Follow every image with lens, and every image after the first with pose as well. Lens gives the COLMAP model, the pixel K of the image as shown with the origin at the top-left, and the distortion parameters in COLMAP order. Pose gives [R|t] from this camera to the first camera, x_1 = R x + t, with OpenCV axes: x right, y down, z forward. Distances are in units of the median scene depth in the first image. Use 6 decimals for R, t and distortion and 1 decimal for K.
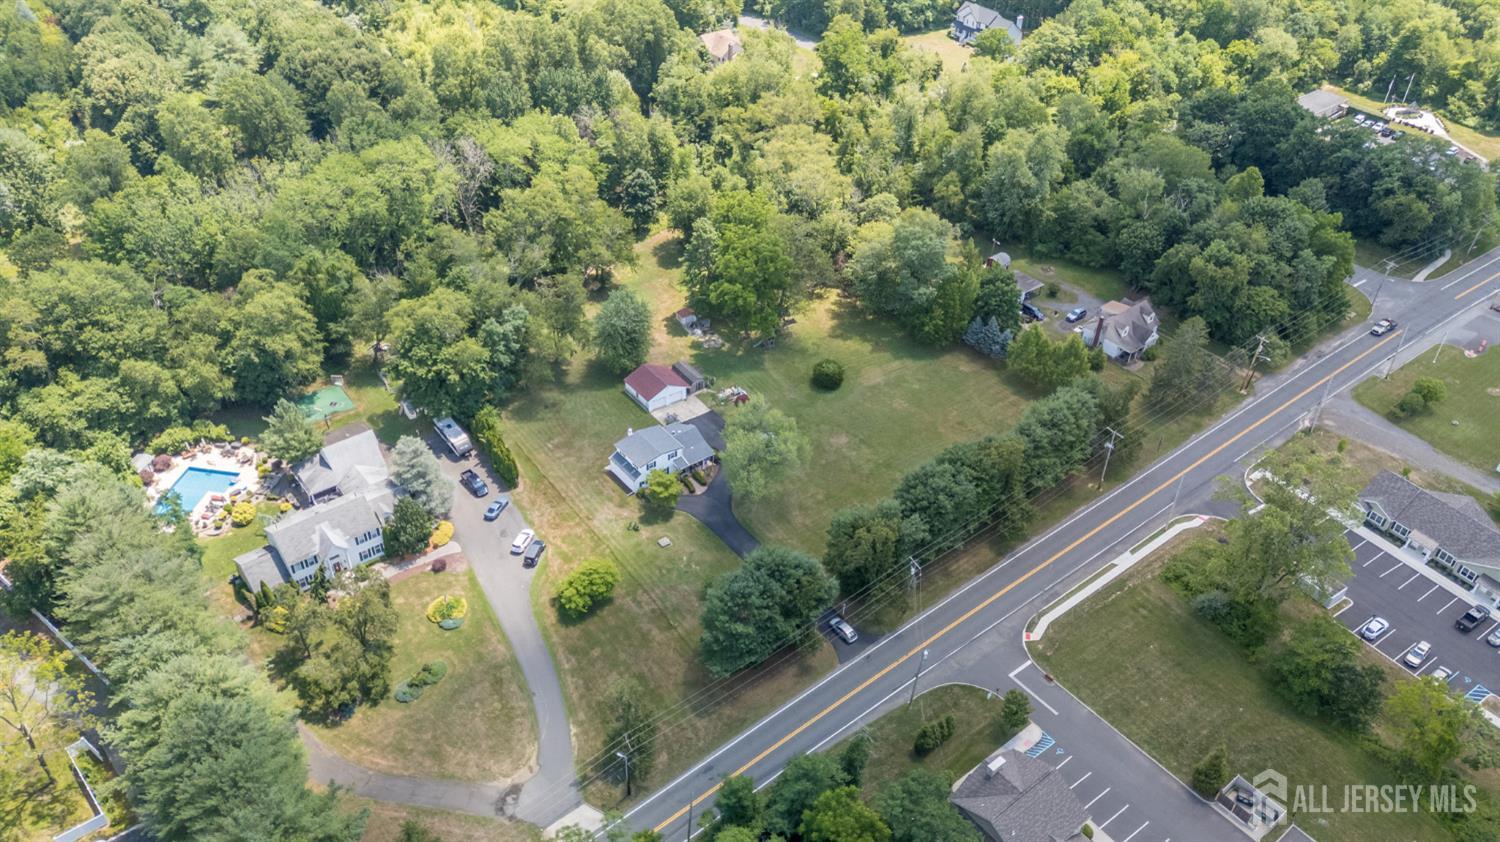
lens RADIAL K [[1085.7, 0, 759.9], [0, 1085.7, 445.7], [0, 0, 1]] dist [0.092614, -0.111512]
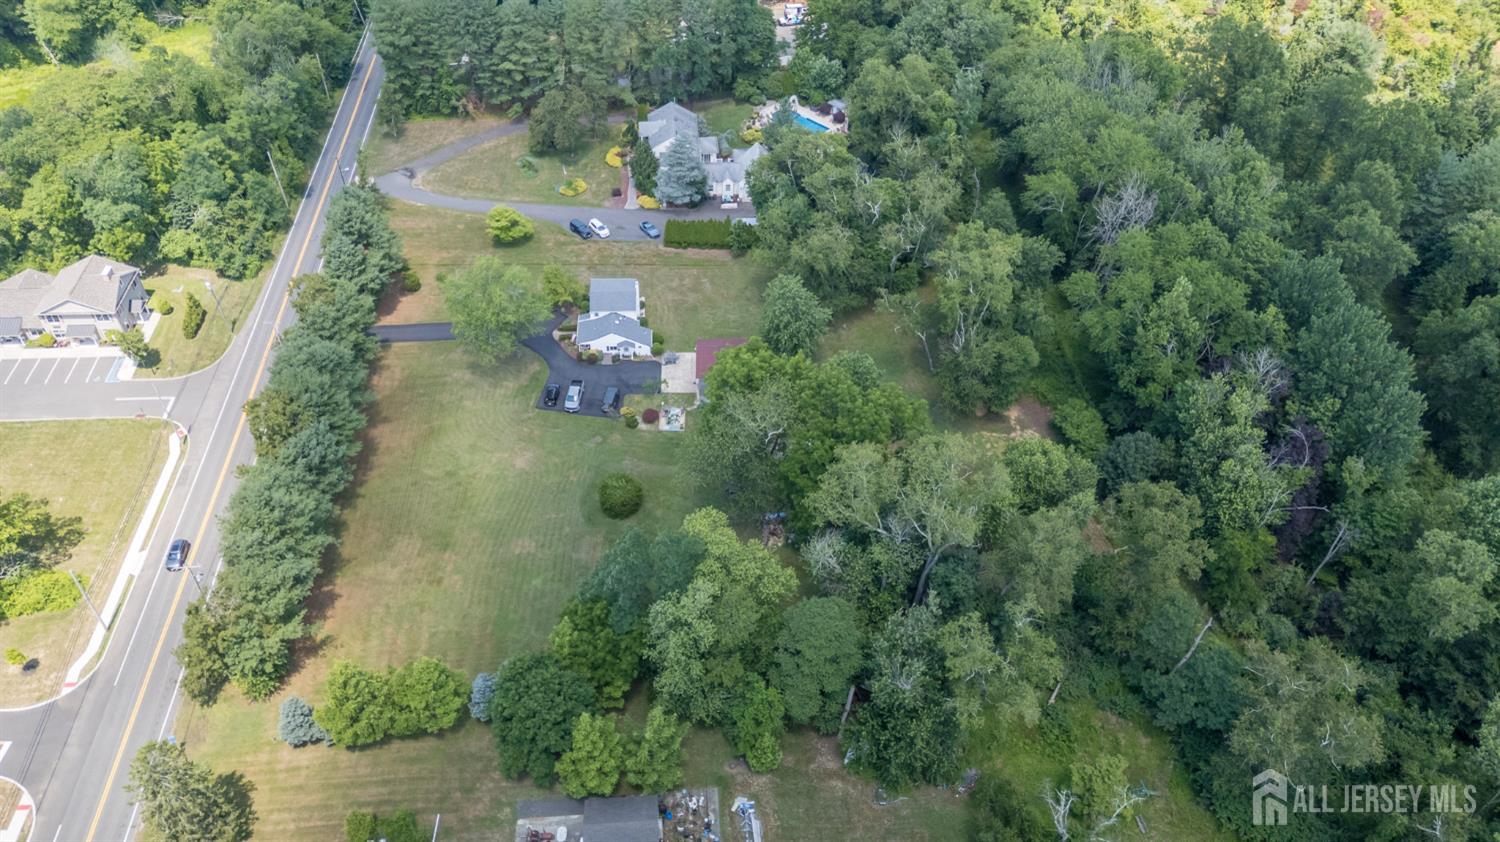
lens RADIAL K [[1098.6, 0, 754.8], [0, 1098.6, 422.1], [0, 0, 1]] dist [0.075916, -0.067123]
pose [[-0.561416, 0.537335, -0.629351, 0.483516], [-0.560557, 0.312525, 0.766879, -0.749092], [0.608759, 0.783326, 0.125750, 0.971438]]
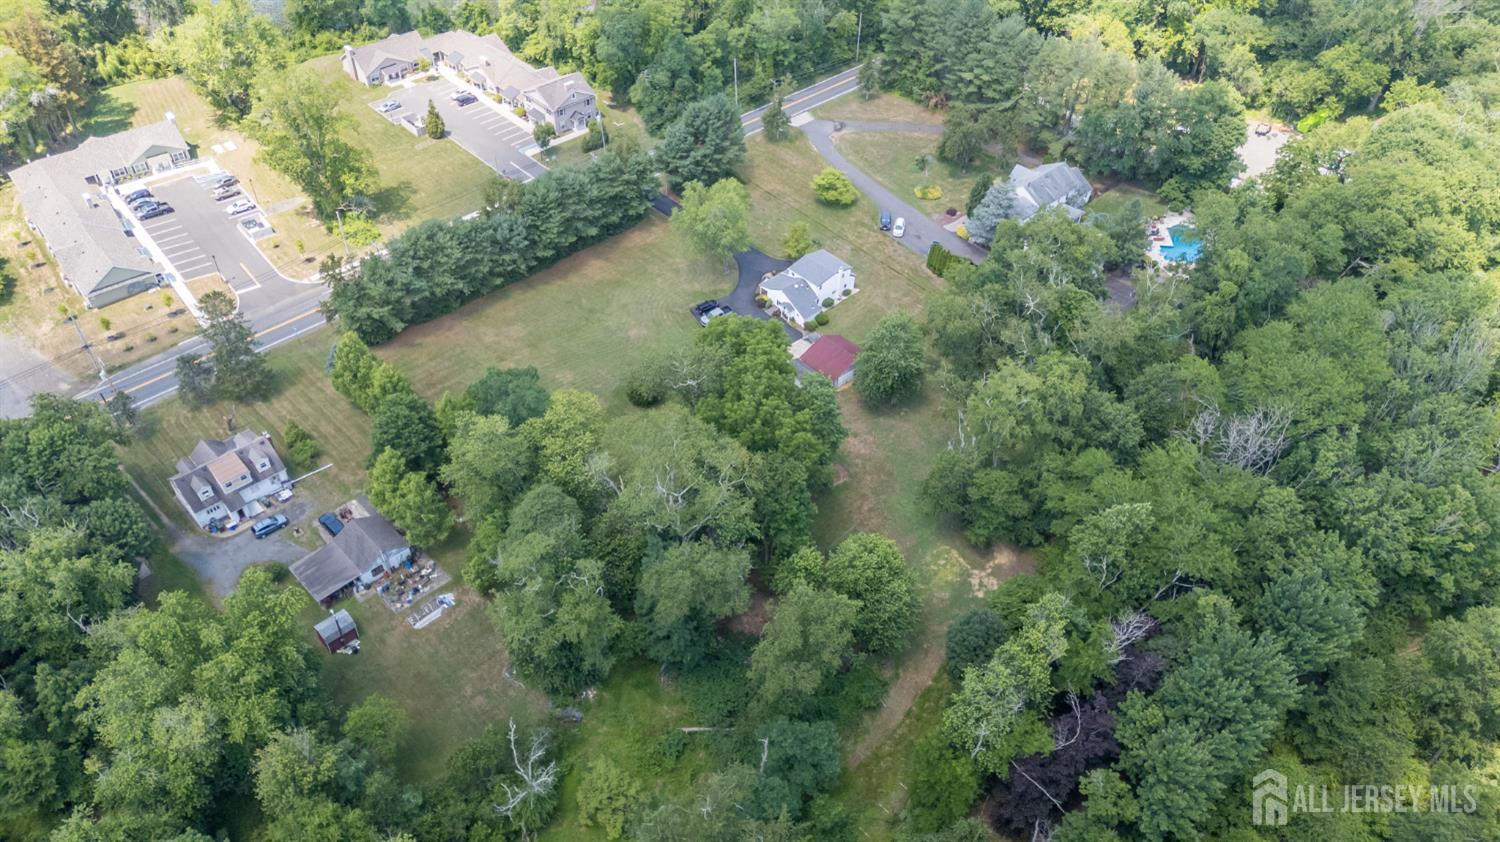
lens RADIAL K [[1085.7, 0, 759.9], [0, 1085.7, 445.7], [0, 0, 1]] dist [0.092614, -0.111512]
pose [[-0.994833, 0.016319, -0.100208, 0.063589], [-0.097806, 0.110751, 0.989024, -0.970191], [0.027239, 0.993714, -0.108583, 1.202314]]
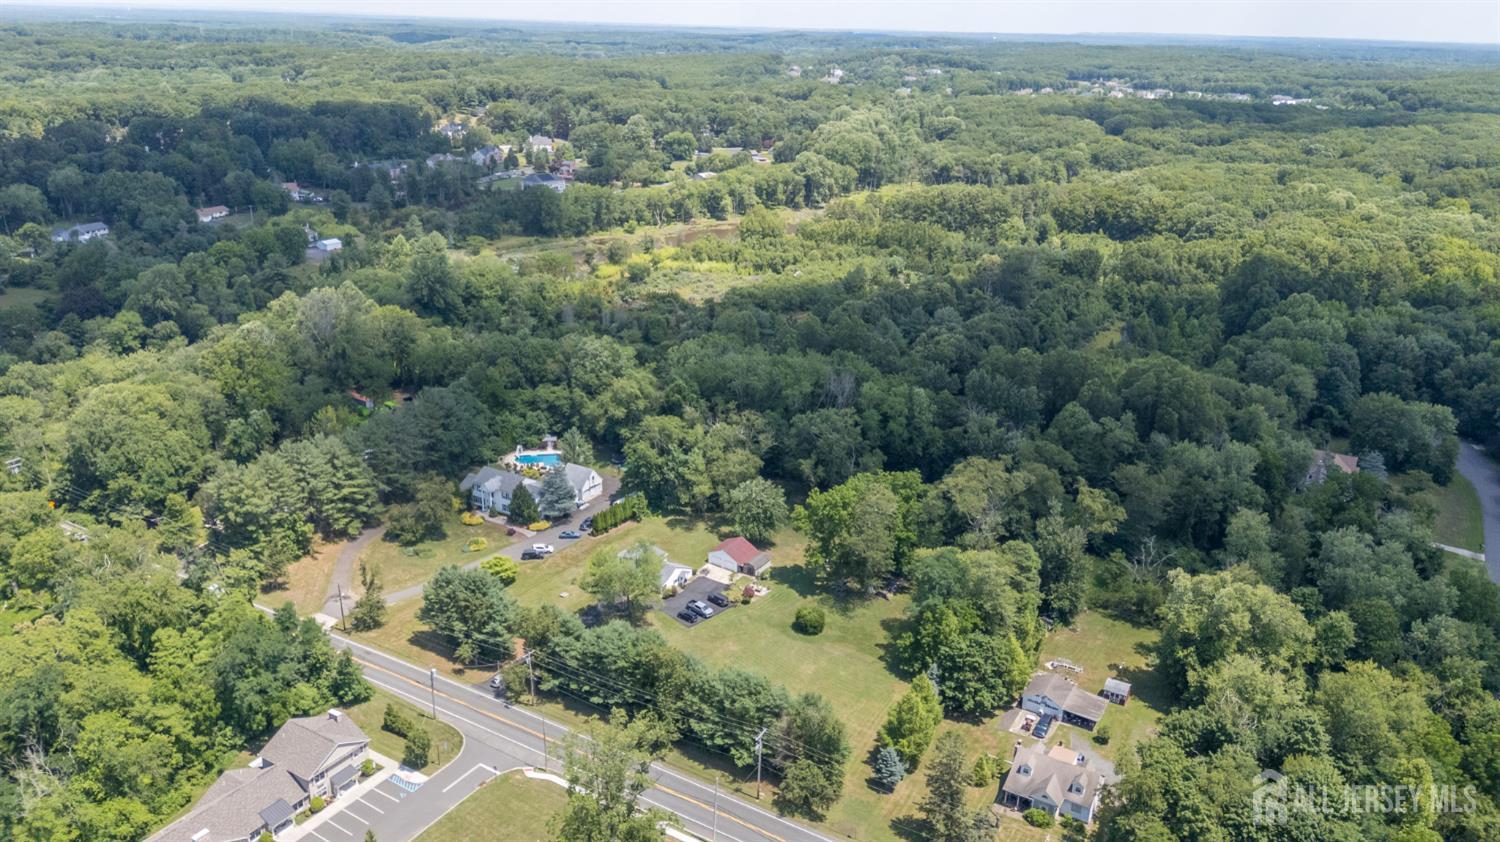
lens RADIAL K [[1085.7, 0, 759.9], [0, 1085.7, 445.7], [0, 0, 1]] dist [0.092614, -0.111512]
pose [[0.353347, 0.319258, -0.879329, 0.995979], [-0.605704, 0.794414, 0.045033, -0.233830], [0.712929, 0.516701, 0.474080, 0.378556]]
